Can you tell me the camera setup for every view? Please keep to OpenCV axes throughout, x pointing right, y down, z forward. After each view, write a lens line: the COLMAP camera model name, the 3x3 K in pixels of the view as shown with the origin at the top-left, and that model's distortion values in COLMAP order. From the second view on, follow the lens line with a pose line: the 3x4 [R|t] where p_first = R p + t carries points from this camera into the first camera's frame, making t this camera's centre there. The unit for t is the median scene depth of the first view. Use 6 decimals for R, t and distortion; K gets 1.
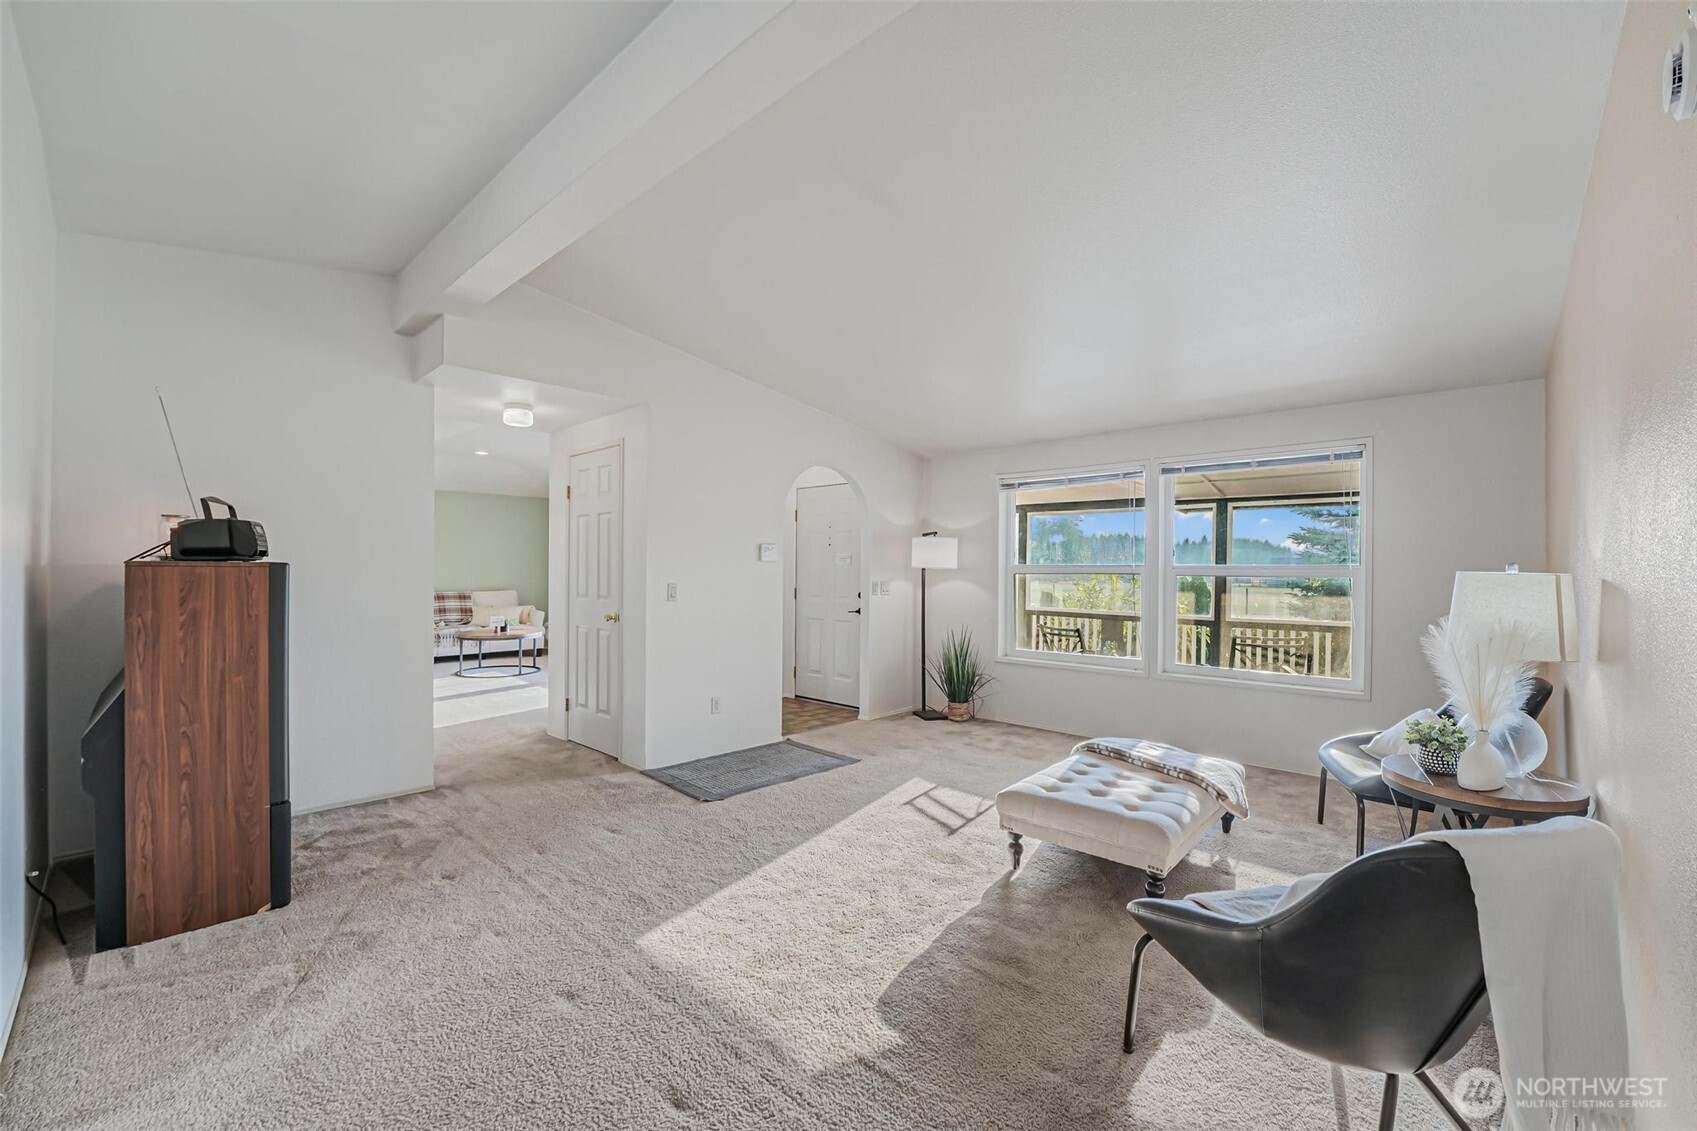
lens RADIAL K [[684.3, 0, 857.4], [0, 684.3, 565.4], [0, 0, 1]] dist [-0.022307, -0.000028]
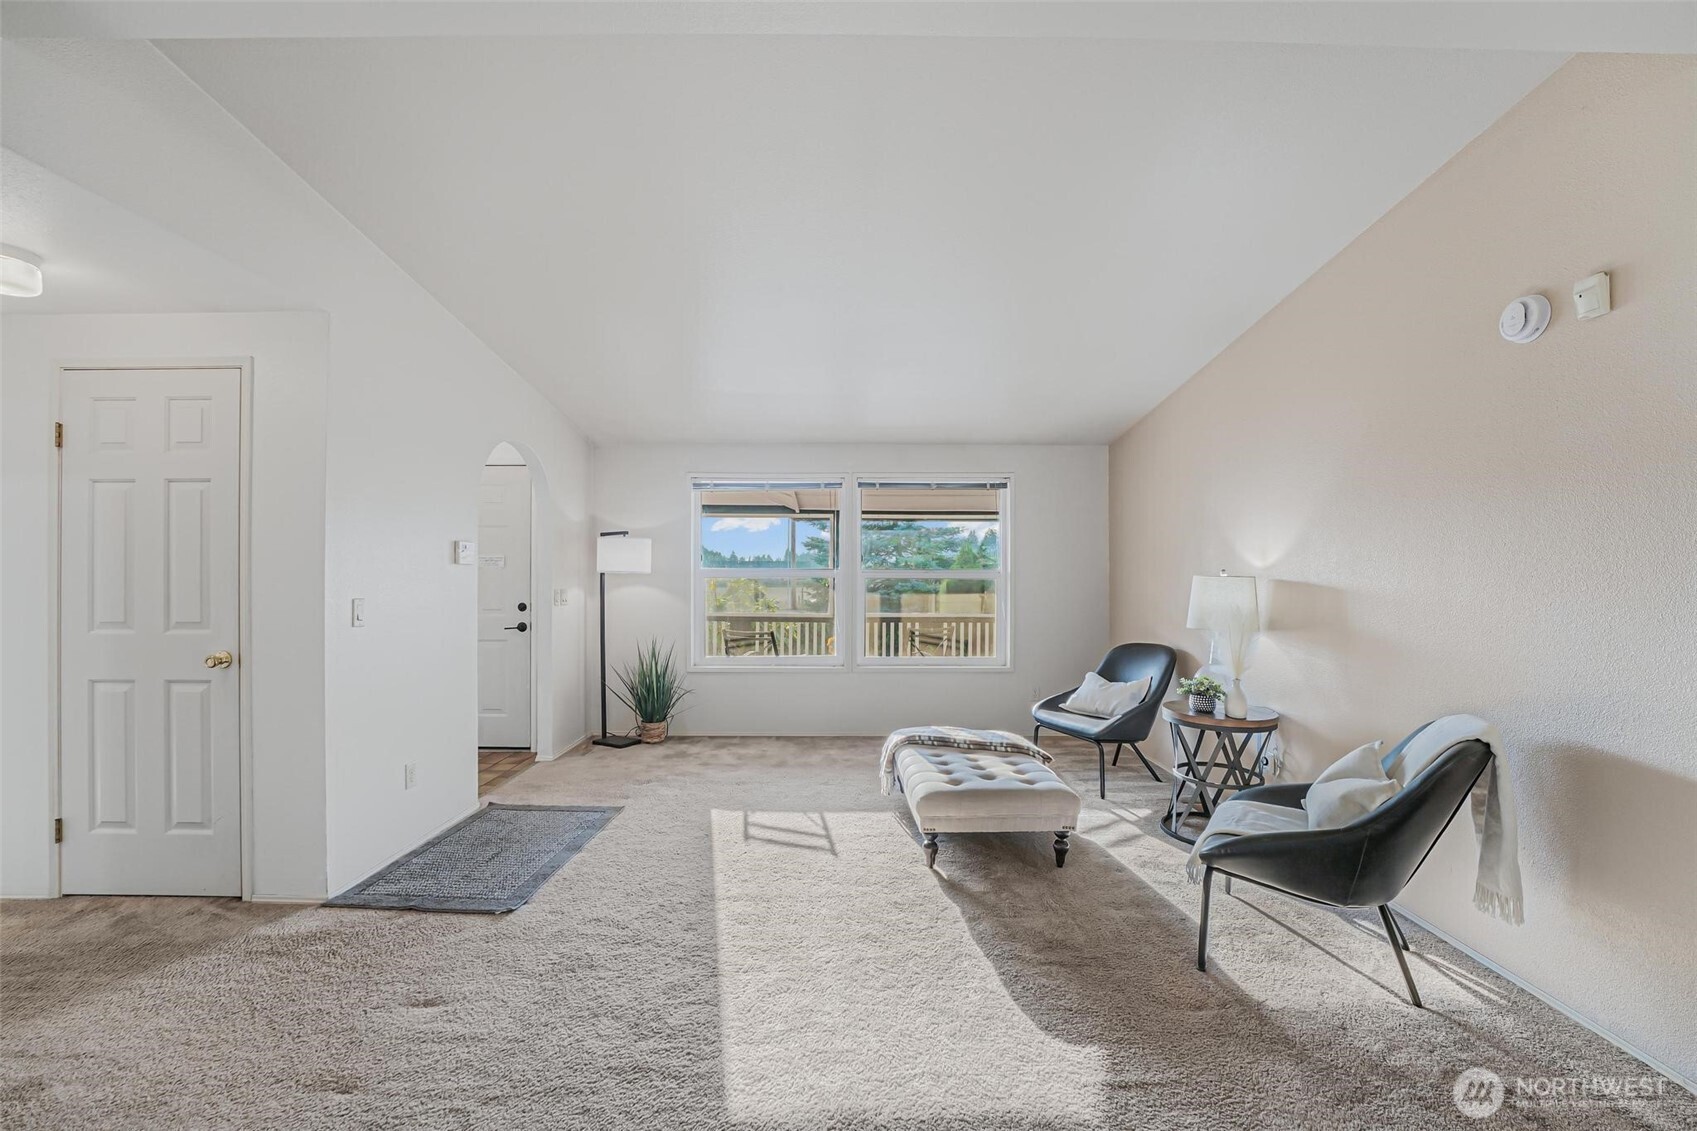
lens RADIAL K [[684.3, 0, 856.6], [0, 684.3, 573.6], [0, 0, 1]] dist [-0.022307, -0.000028]
pose [[0.730815, -0.004233, 0.682563, -0.366608], [-0.001884, 0.999964, 0.008219, -0.003592], [-0.682573, -0.007293, 0.730781, 0.219422]]
